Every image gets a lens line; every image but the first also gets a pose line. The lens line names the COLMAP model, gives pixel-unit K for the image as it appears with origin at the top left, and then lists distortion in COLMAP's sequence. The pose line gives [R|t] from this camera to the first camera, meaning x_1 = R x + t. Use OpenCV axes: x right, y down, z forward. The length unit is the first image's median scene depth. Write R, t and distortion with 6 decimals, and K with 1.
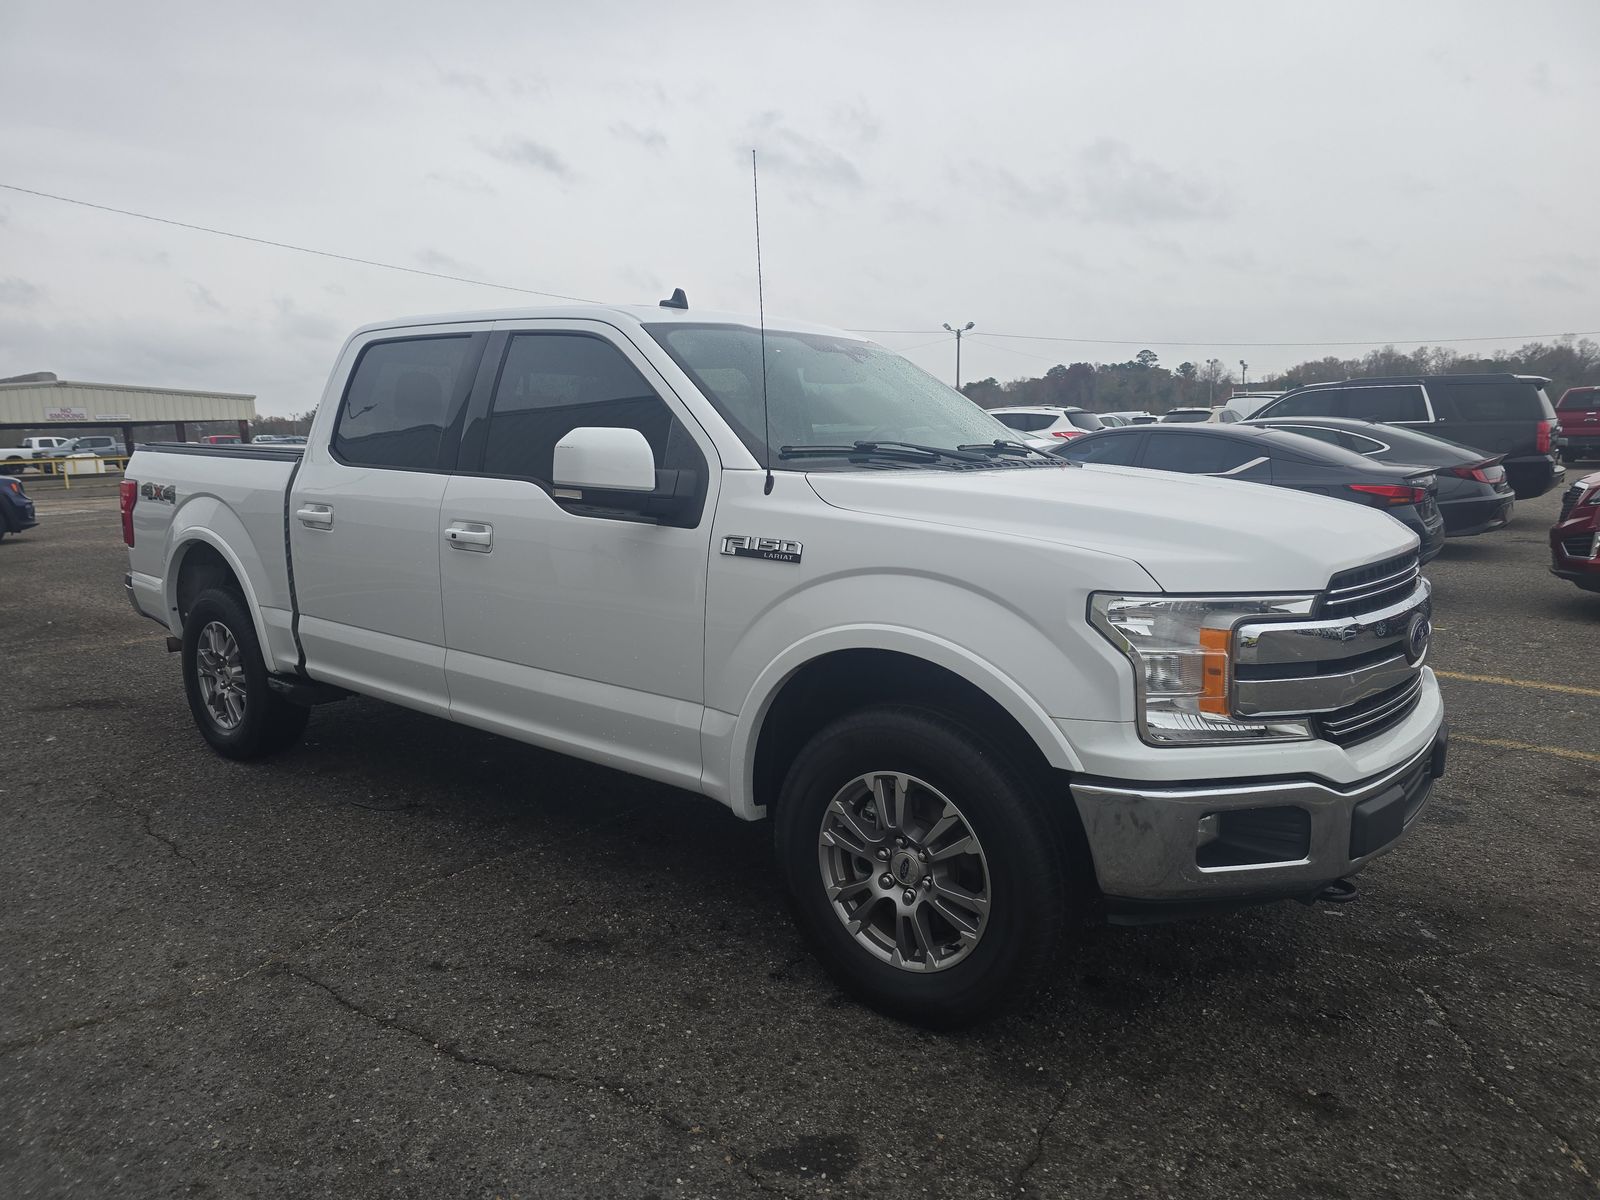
lens RADIAL K [[1081.3, 0, 800.8], [0, 1081.3, 607.3], [0, 0, 1]] dist [0.025497, -0.024561]
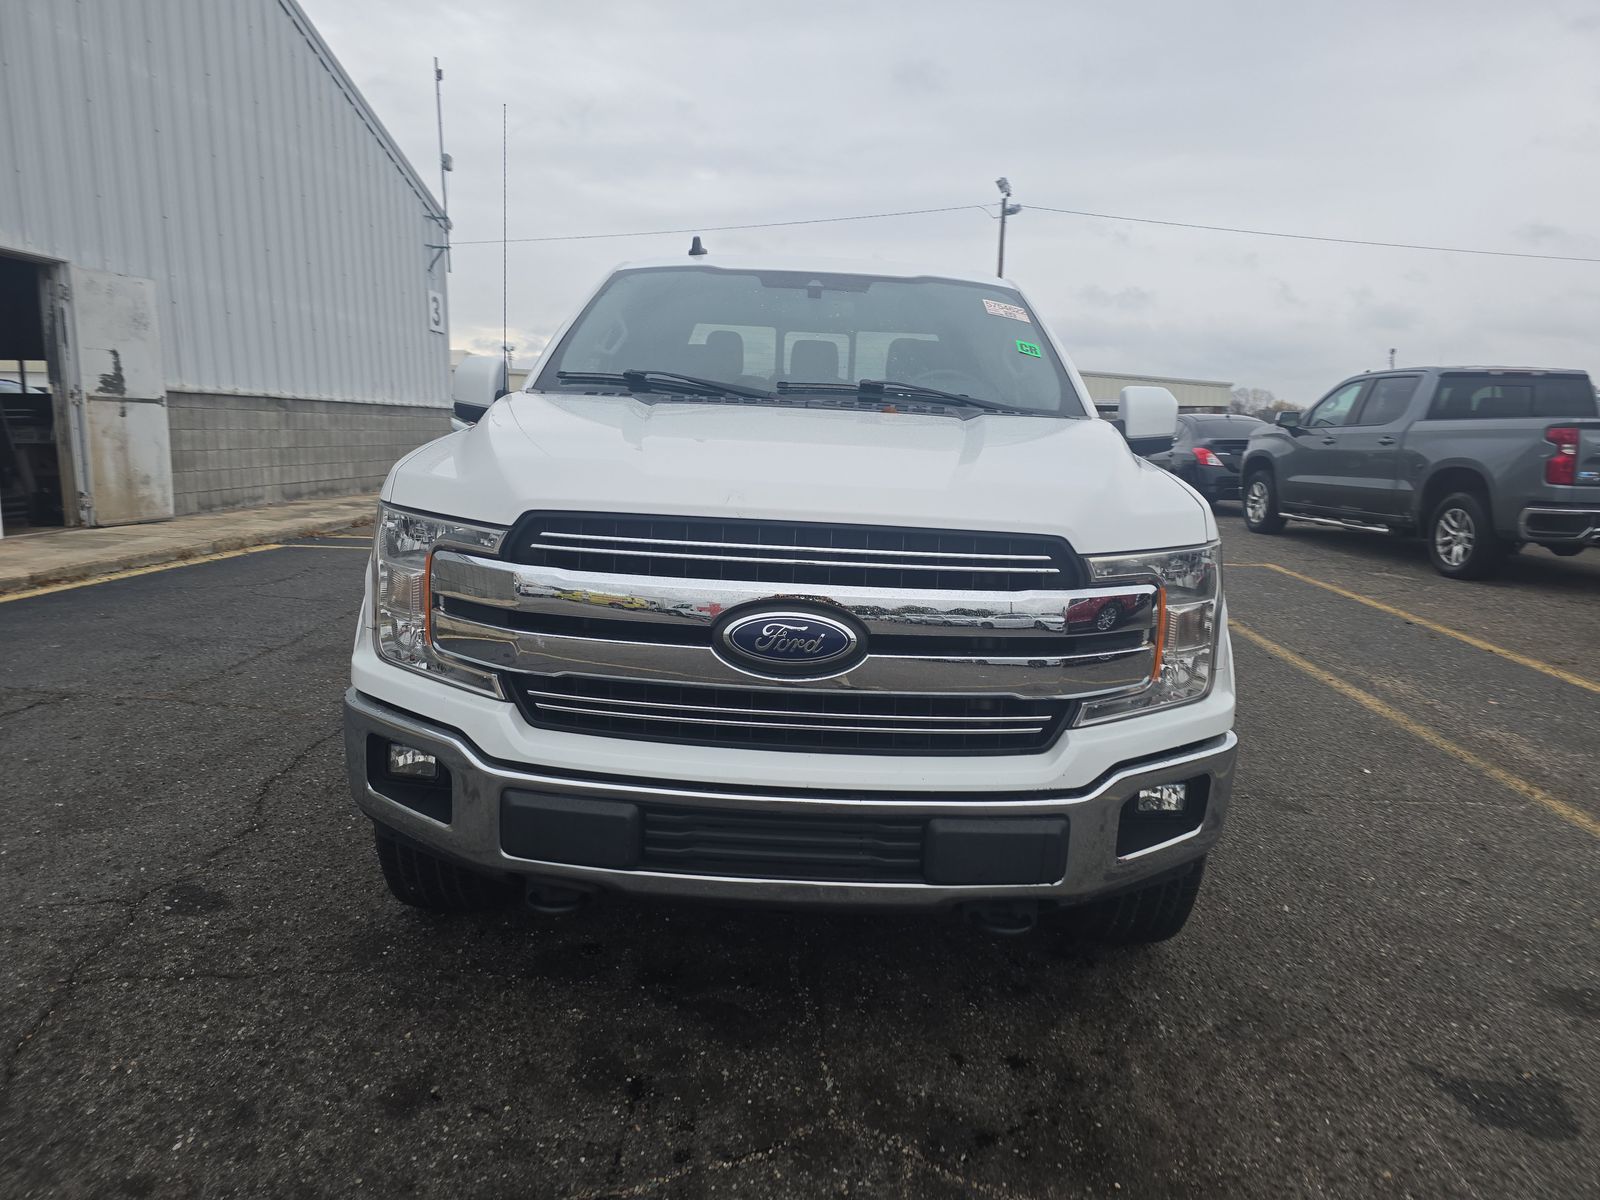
lens RADIAL K [[1081.3, 0, 802.2], [0, 1081.3, 593.9], [0, 0, 1]] dist [0.025497, -0.024561]
pose [[0.618528, 0.161863, -0.768910, 0.838065], [-0.166350, 0.983347, 0.073188, -0.040330], [0.767952, 0.082639, 0.635154, 0.422803]]
